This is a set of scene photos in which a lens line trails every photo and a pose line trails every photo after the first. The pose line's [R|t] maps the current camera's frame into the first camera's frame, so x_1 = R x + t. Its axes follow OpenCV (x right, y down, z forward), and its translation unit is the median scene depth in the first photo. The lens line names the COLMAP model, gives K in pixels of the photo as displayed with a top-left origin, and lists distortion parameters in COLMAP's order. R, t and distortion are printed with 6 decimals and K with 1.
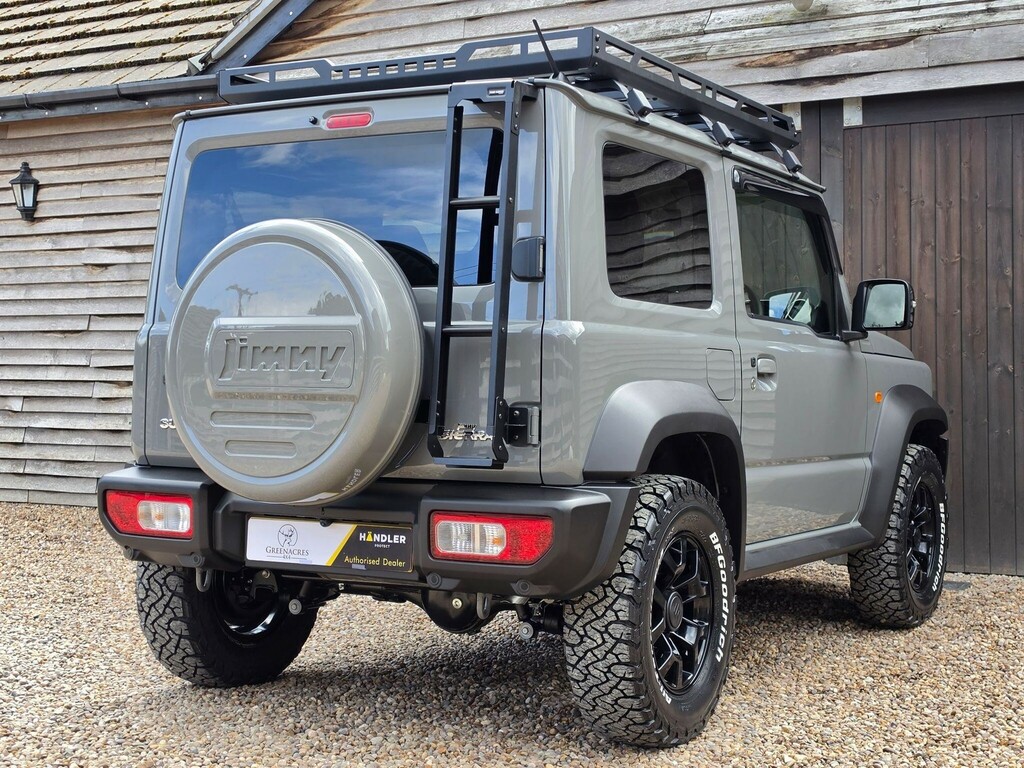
lens RADIAL K [[1402.4, 0, 512.0], [0, 1402.4, 384.0], [0, 0, 1]] dist [0.084516, -0.004435]
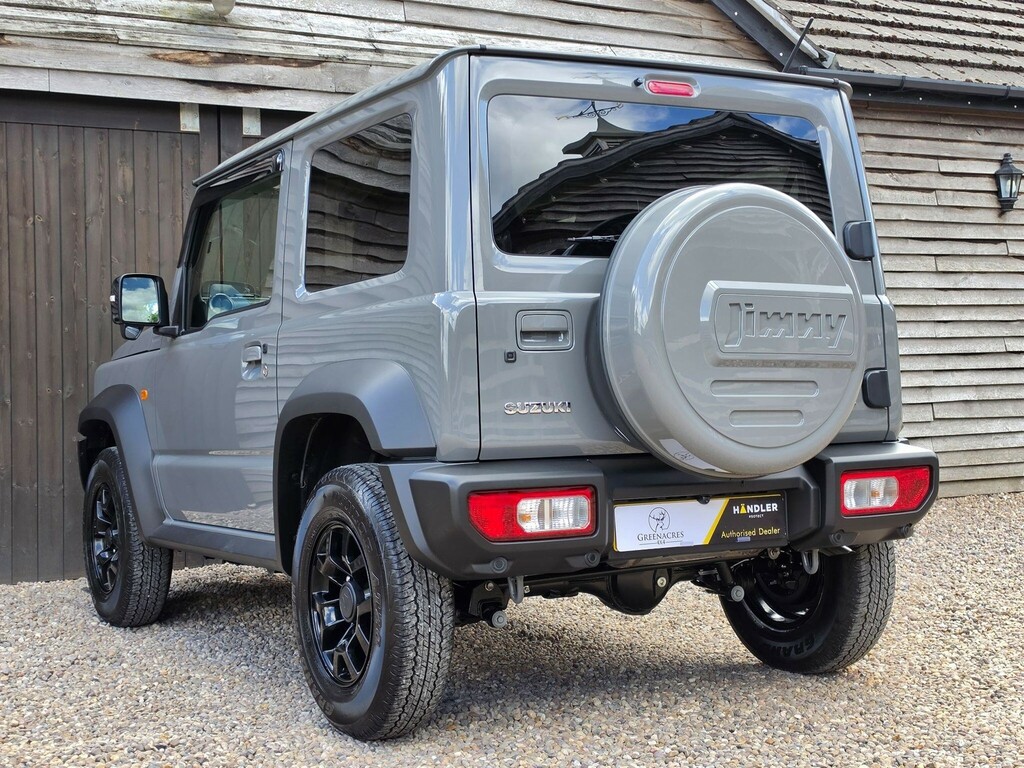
lens RADIAL K [[1402.4, 0, 512.0], [0, 1402.4, 384.0], [0, 0, 1]] dist [0.084516, -0.004435]
pose [[0.596168, -0.018243, 0.802653, -0.958395], [0.038249, 0.999252, -0.005698, 0.018623], [-0.801948, 0.034098, 0.596420, 0.510600]]
